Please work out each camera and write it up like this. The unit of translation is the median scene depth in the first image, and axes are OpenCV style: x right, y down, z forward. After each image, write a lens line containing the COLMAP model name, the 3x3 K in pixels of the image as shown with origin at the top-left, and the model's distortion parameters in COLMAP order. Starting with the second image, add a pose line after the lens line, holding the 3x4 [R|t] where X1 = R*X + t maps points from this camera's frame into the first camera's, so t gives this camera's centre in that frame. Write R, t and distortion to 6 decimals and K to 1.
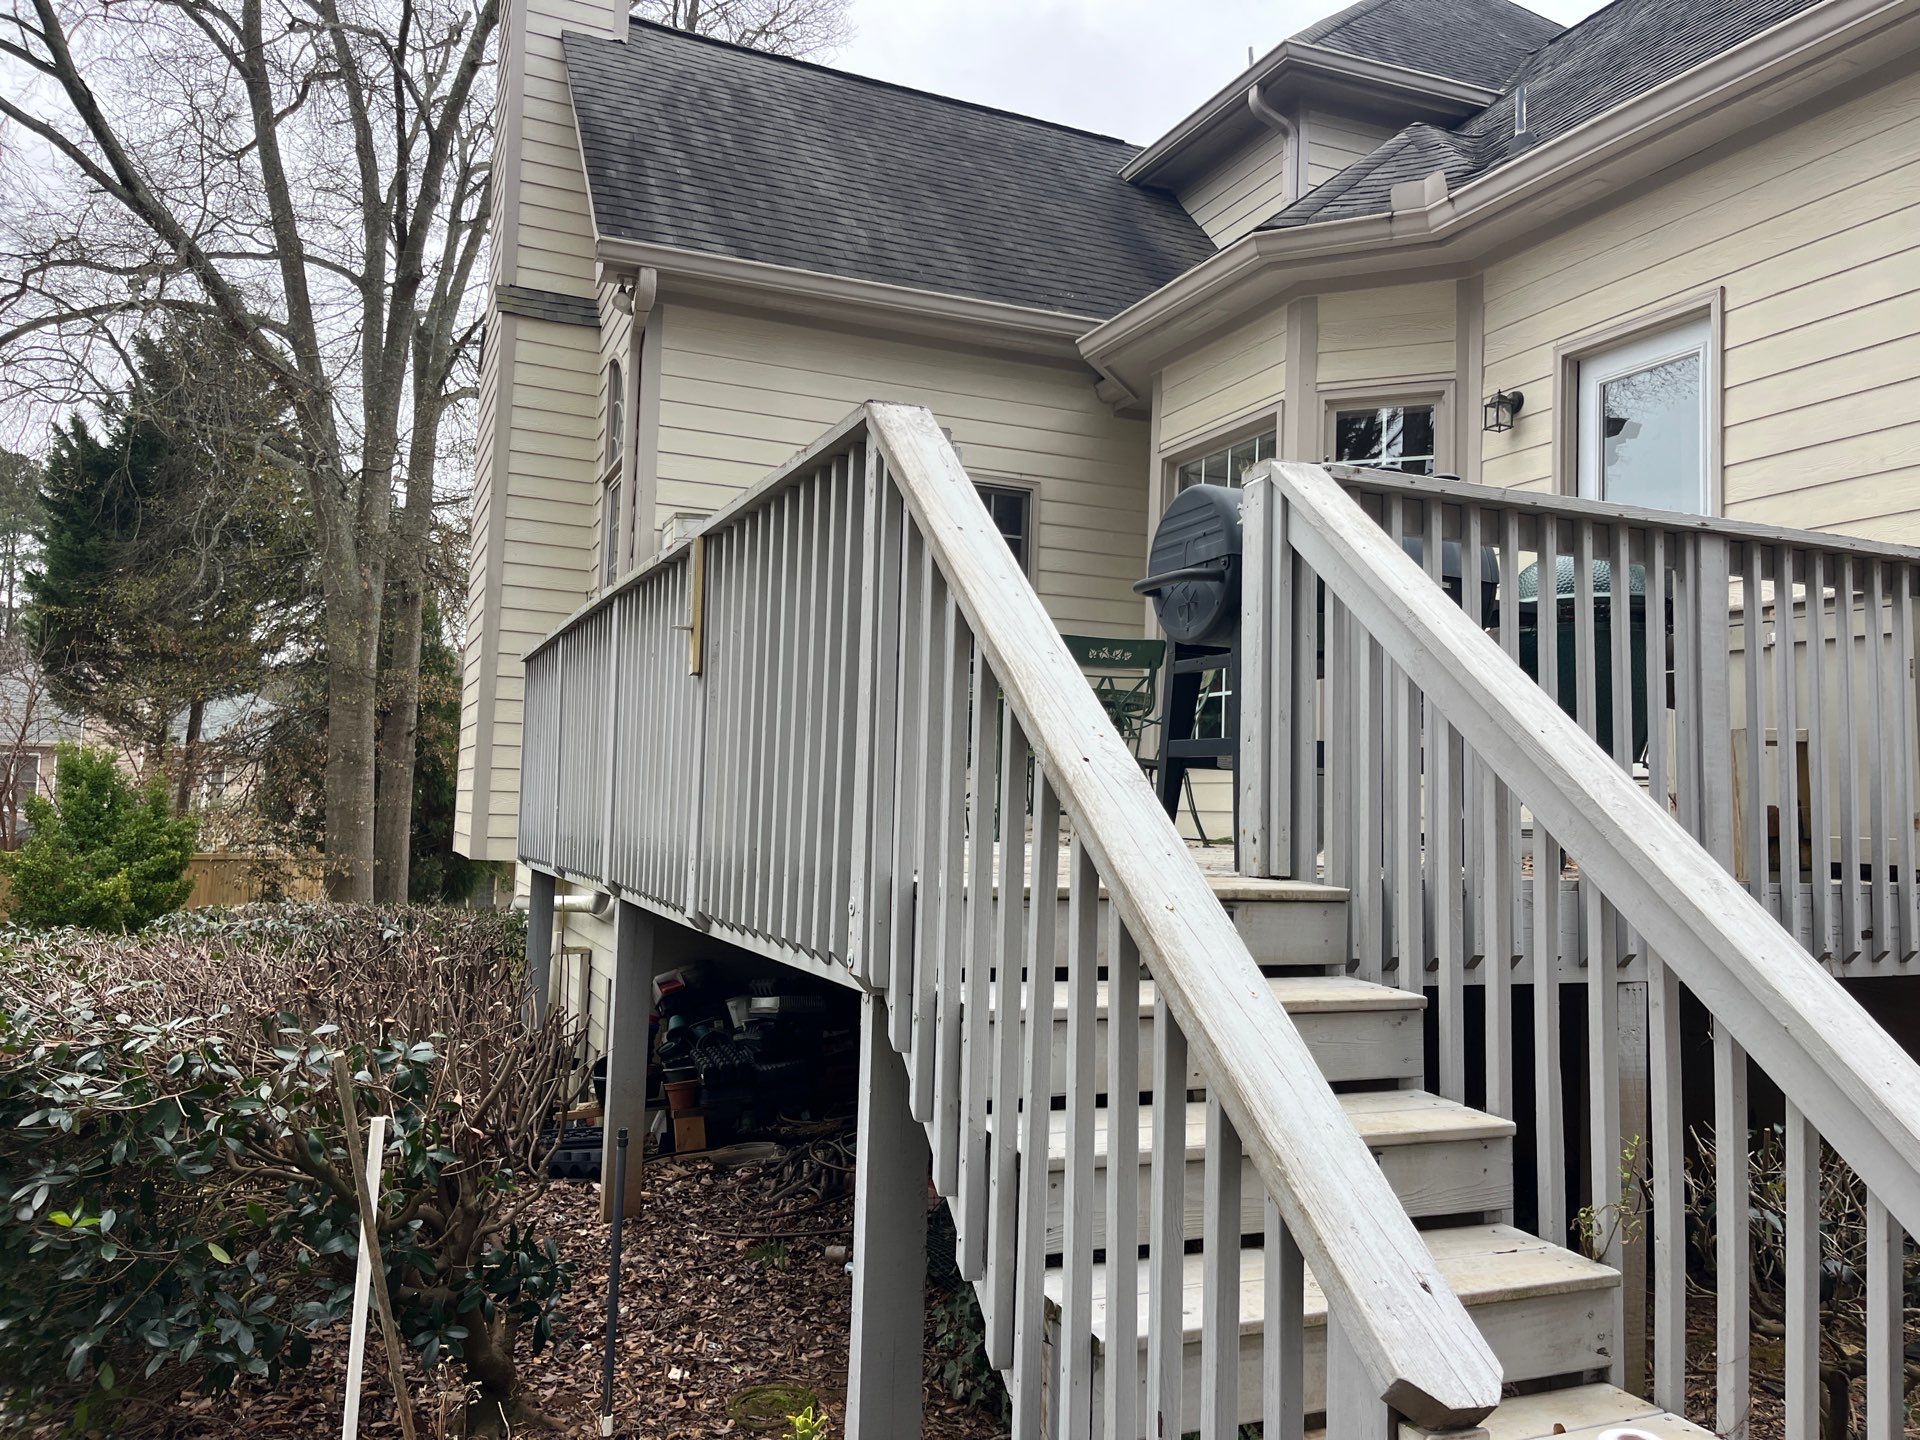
lens RADIAL K [[1448.8, 0, 966.1], [0, 1448.8, 705.8], [0, 0, 1]] dist [0.057117, -0.087113]
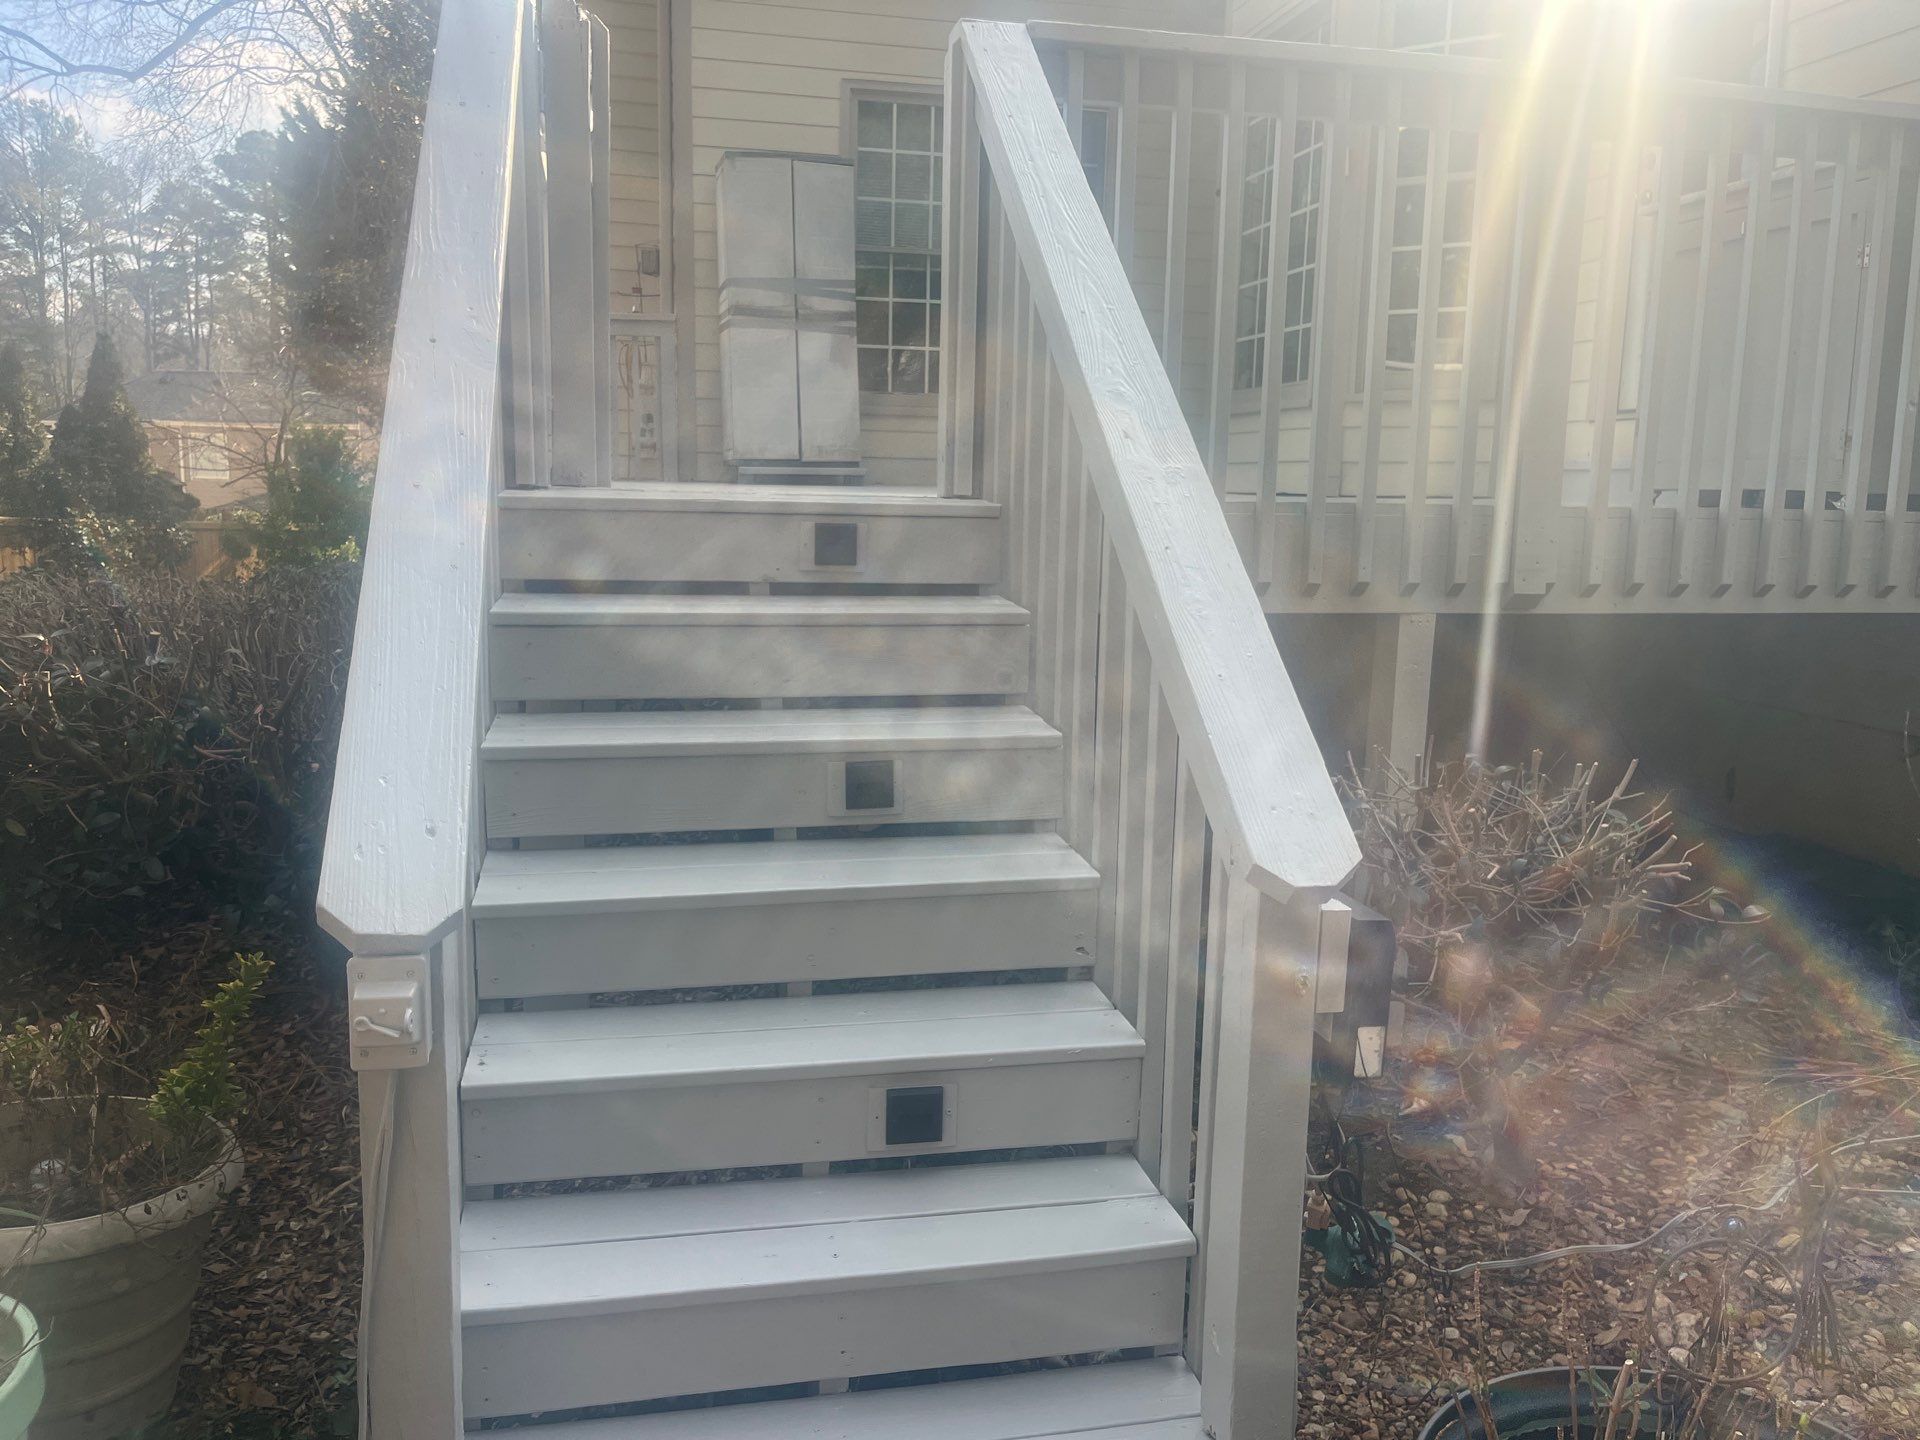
lens RADIAL K [[1453.0, 0, 947.6], [0, 1453.0, 724.4], [0, 0, 1]] dist [0.047906, -0.076705]
pose [[0.981972, 0.022187, -0.187720, 0.125357], [0.021675, 0.973320, 0.228424, 0.014887], [0.187779, -0.228375, 0.955293, 0.016520]]
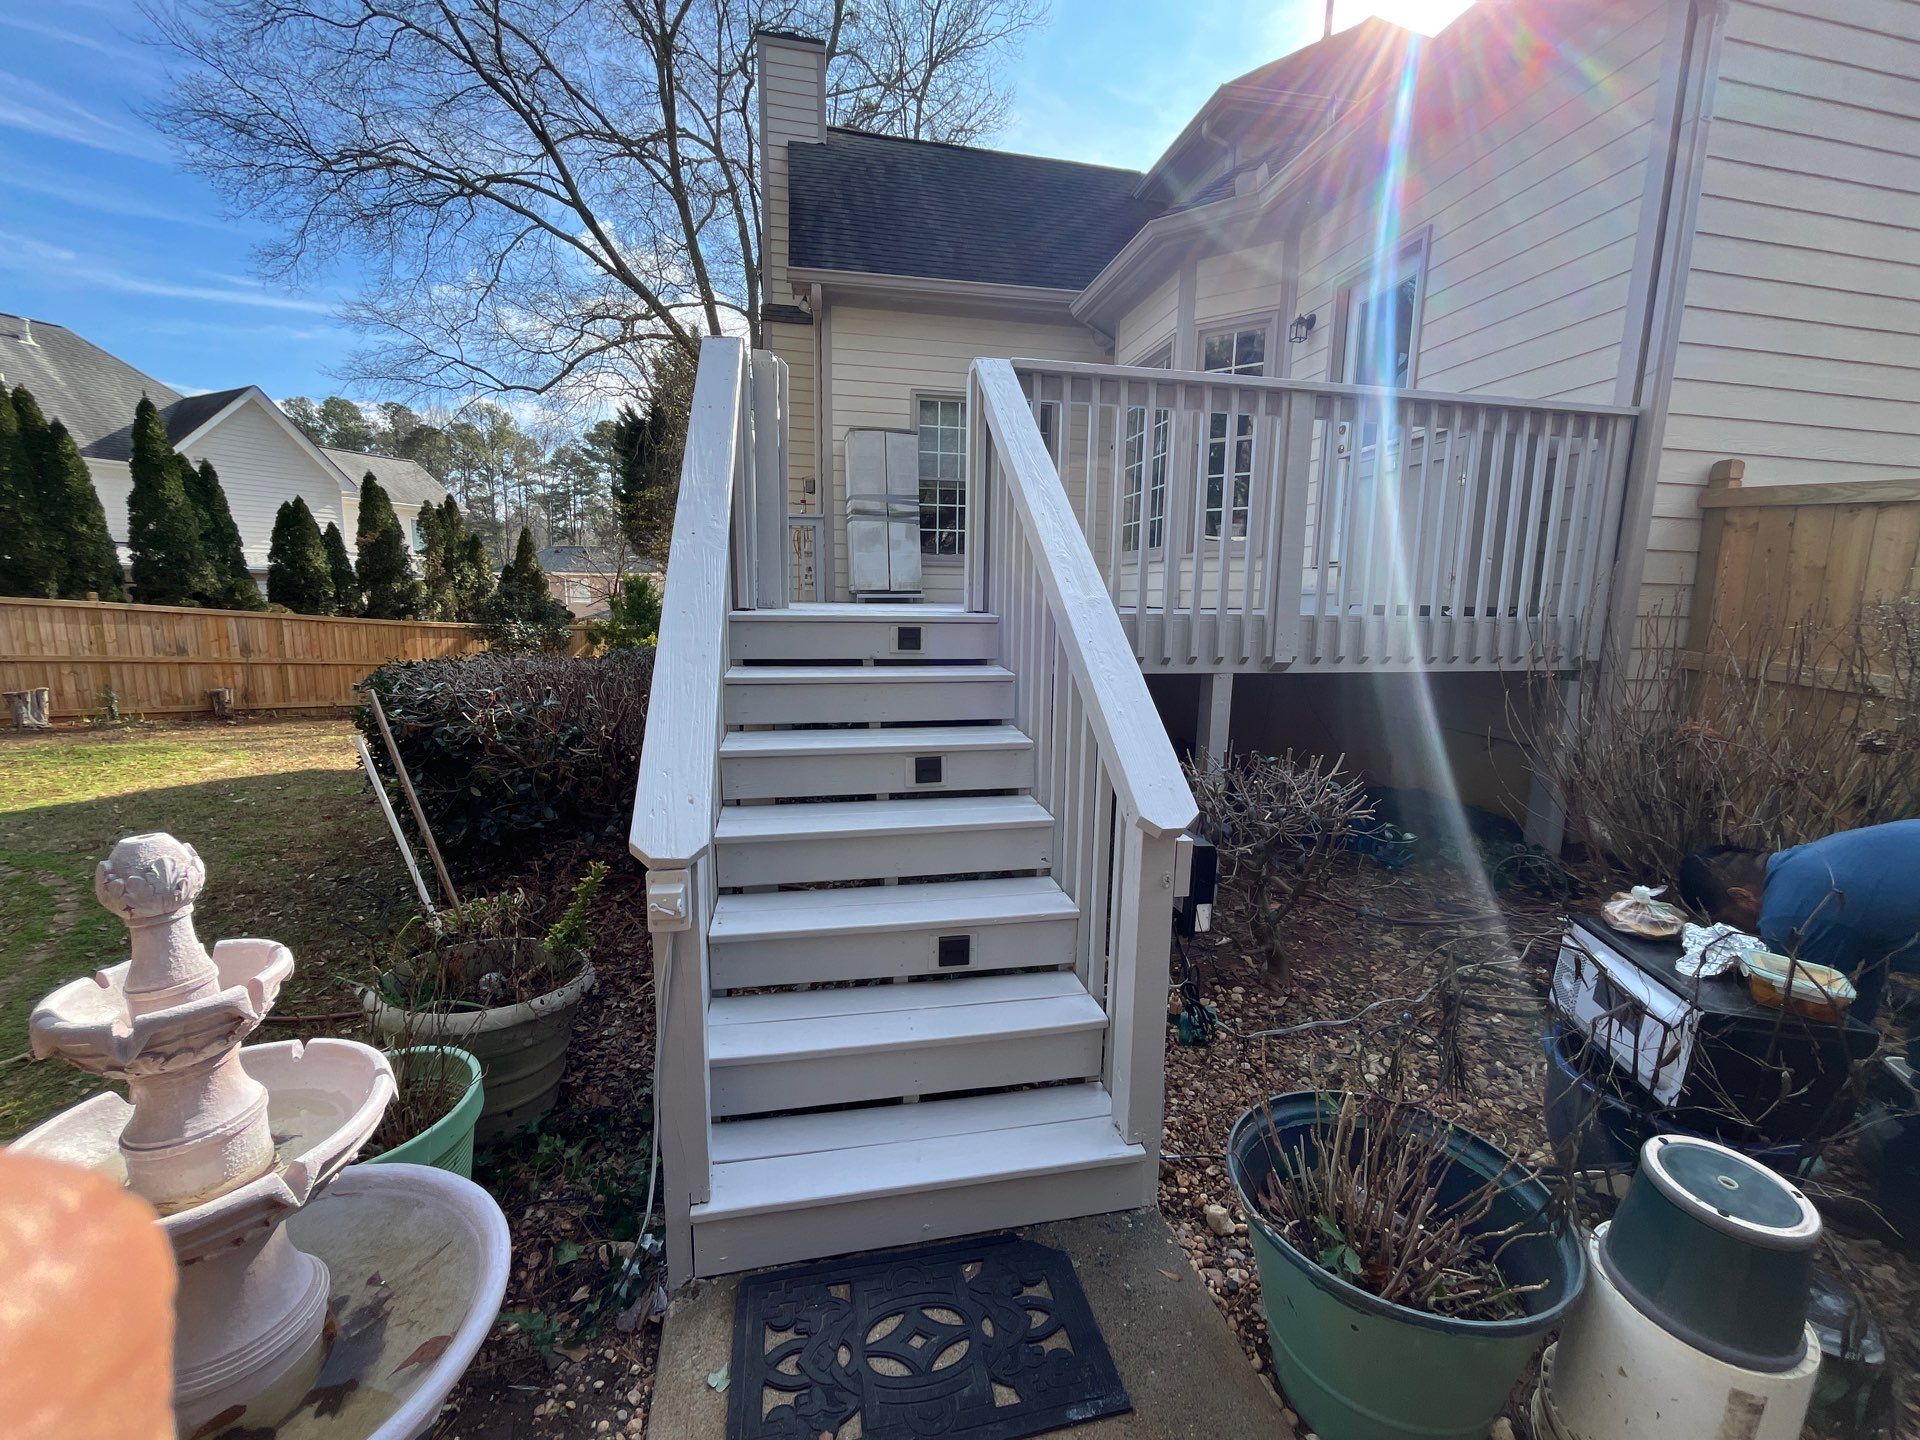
lens RADIAL K [[775.4, 0, 957.8], [0, 775.4, 723.0], [0, 0, 1]] dist [-0.007996, 0.000587]
pose [[0.979347, 0.015709, -0.201575, 0.123900], [0.029727, 0.974955, 0.220407, 0.013628], [0.199989, -0.221848, 0.954352, 0.021075]]
